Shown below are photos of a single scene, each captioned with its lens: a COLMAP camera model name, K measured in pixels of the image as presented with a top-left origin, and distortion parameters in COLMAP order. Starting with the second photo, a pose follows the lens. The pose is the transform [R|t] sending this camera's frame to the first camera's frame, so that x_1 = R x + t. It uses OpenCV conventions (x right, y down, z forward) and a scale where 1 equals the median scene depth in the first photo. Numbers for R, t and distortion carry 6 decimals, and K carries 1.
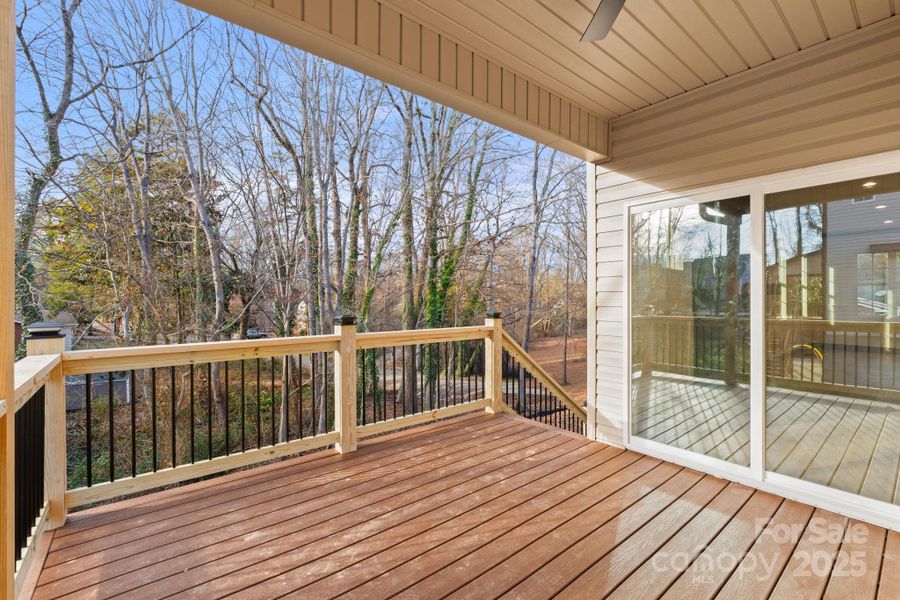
lens RADIAL K [[393.2, 0, 449.9], [0, 393.2, 297.0], [0, 0, 1]] dist [-0.009615, 0.000015]
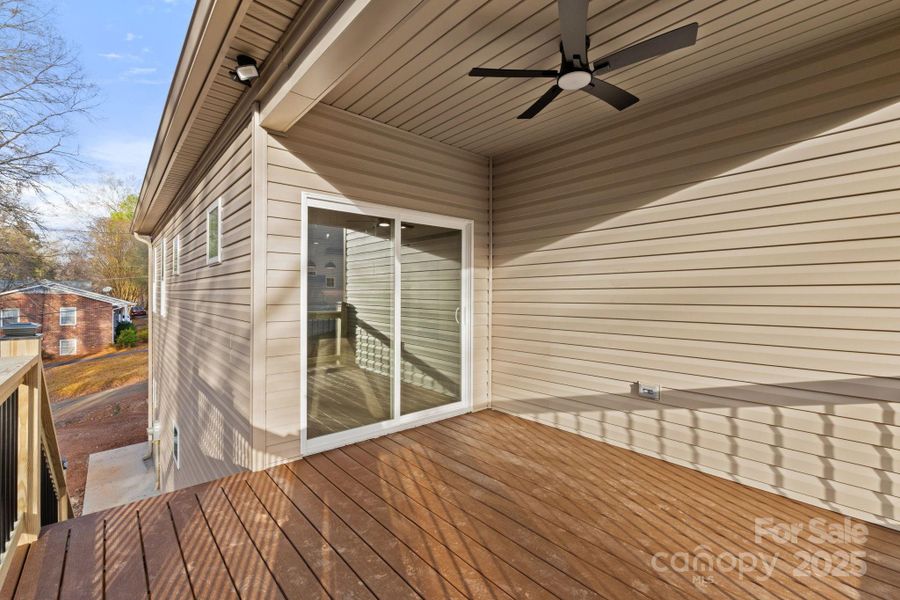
lens RADIAL K [[393.2, 0, 449.9], [0, 393.2, 297.0], [0, 0, 1]] dist [-0.009615, 0.000015]
pose [[-0.035882, -0.008467, 0.999320, -0.552452], [-0.002929, 0.999961, 0.008367, 0.000484], [-0.999352, -0.002627, -0.035906, 0.779633]]
